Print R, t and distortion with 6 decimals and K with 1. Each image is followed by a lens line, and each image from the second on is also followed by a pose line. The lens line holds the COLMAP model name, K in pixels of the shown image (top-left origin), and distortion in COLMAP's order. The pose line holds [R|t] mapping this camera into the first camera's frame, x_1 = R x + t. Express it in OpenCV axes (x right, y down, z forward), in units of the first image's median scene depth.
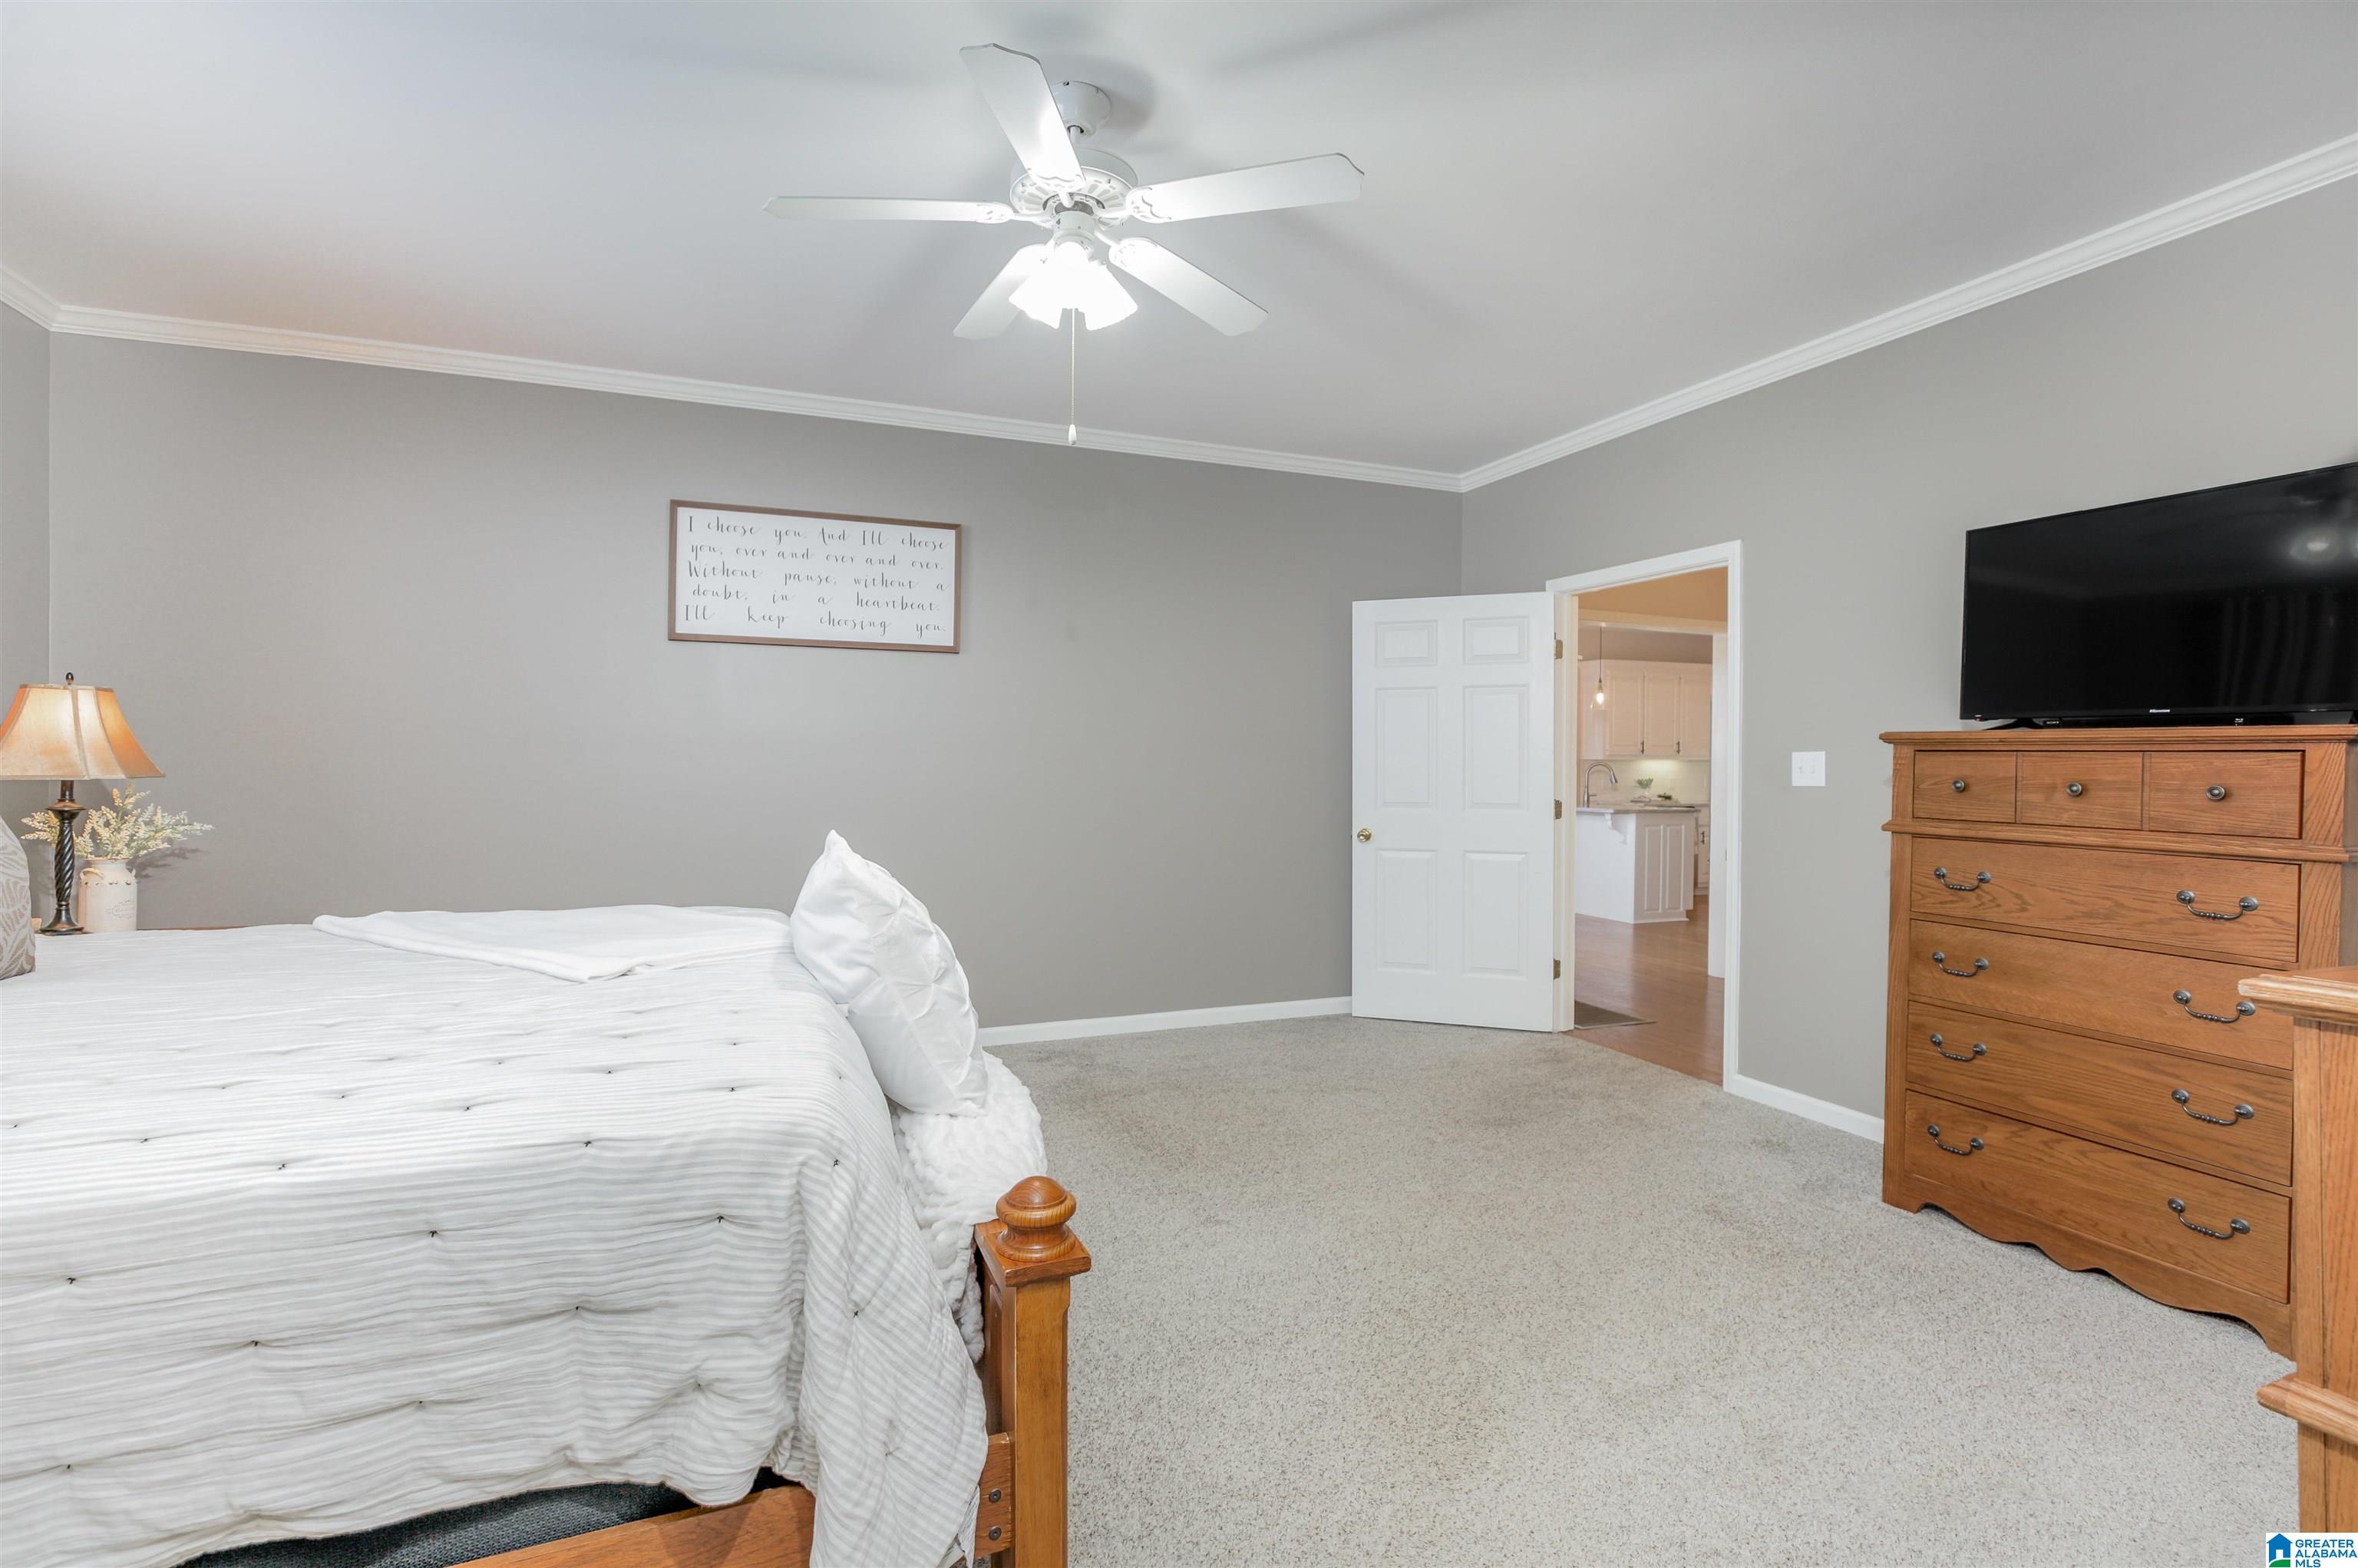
lens RADIAL K [[1086.2, 0, 1172.8], [0, 1086.2, 784.0], [0, 0, 1]] dist [-0.001405, 0.000030]
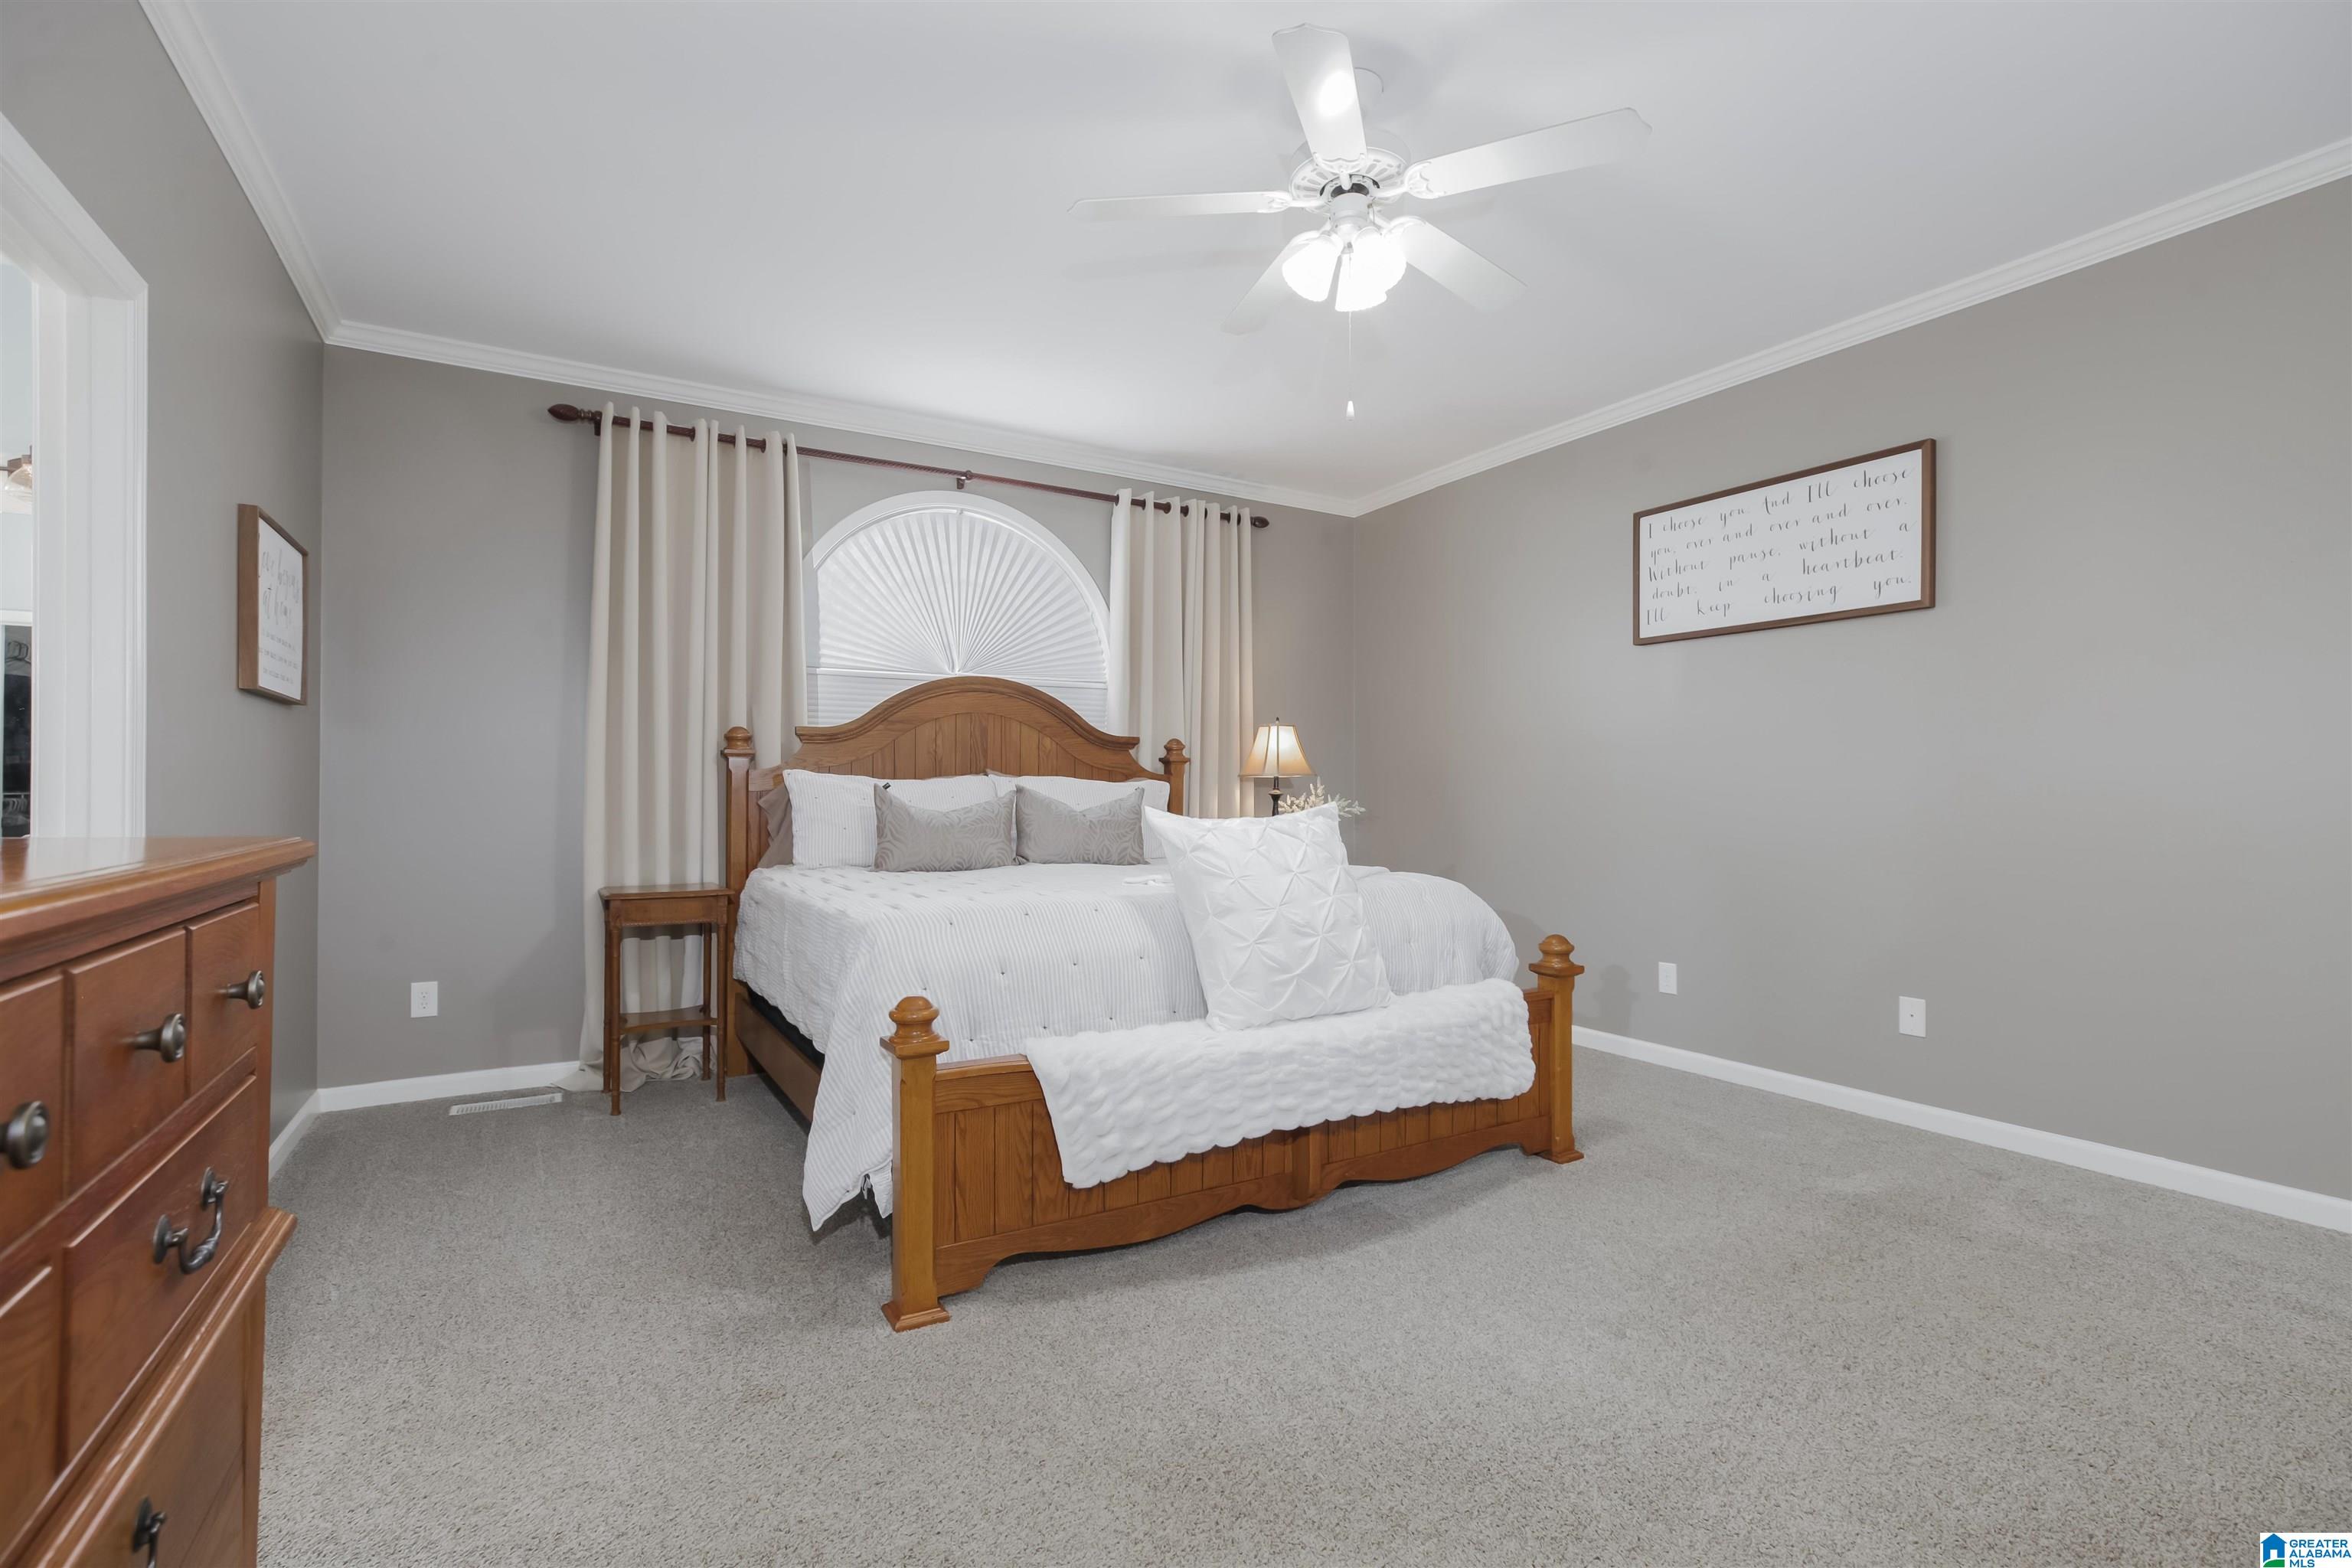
lens RADIAL K [[1083.5, 0, 1176.6], [0, 1083.5, 778.3], [0, 0, 1]] dist [-0.001405, 0.000030]
pose [[0.156814, -0.015234, -0.987511, 0.487602], [-0.018666, 0.999657, -0.018386, 0.022905], [0.987452, 0.021316, 0.156476, 0.386649]]
